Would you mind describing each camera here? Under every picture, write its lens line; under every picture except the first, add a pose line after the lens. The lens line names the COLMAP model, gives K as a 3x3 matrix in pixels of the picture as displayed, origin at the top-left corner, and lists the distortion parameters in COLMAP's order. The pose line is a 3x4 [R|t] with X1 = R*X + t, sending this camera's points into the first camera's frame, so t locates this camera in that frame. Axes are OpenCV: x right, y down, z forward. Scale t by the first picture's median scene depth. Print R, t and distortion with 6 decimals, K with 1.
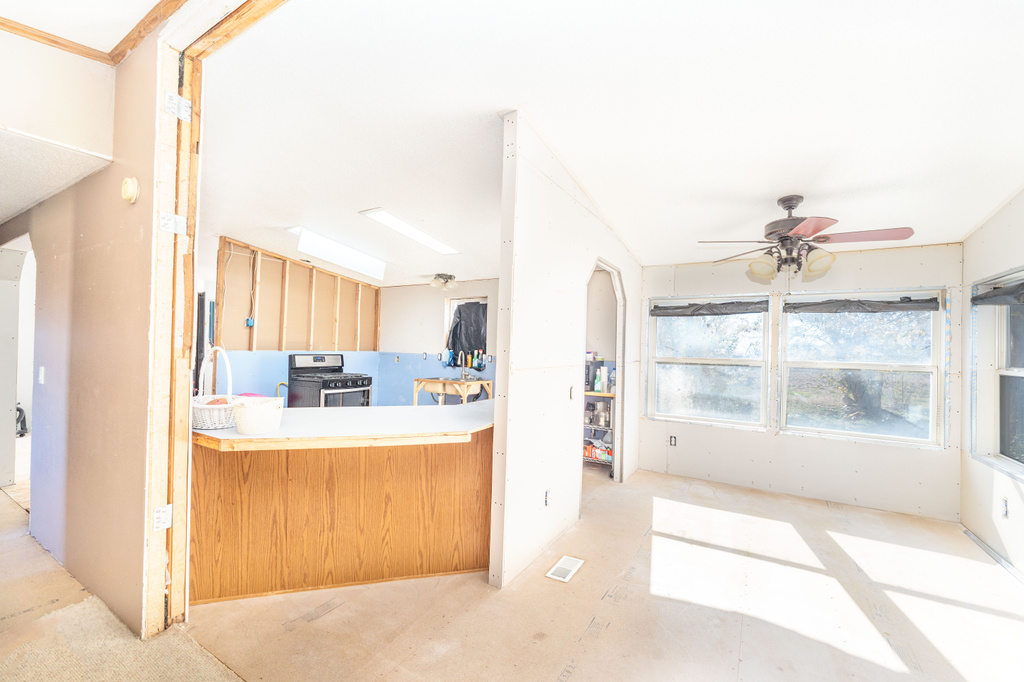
lens RADIAL K [[424.6, 0, 510.9], [0, 424.6, 330.3], [0, 0, 1]] dist [-0.000038, -0.000132]
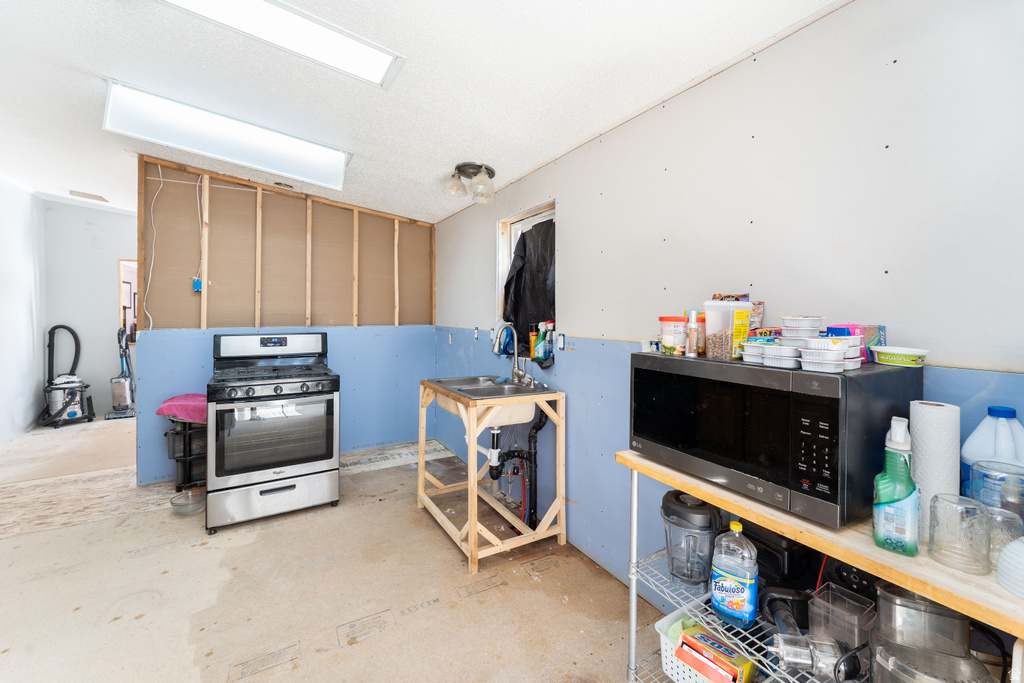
lens RADIAL K [[429.2, 0, 513.4], [0, 429.2, 311.2], [0, 0, 1]] dist [0.000177, -0.000079]
pose [[0.880762, -0.025258, -0.472885, 0.114760], [0.038831, 0.999066, 0.018960, 0.025483], [0.471964, -0.035061, 0.880920, 0.586819]]
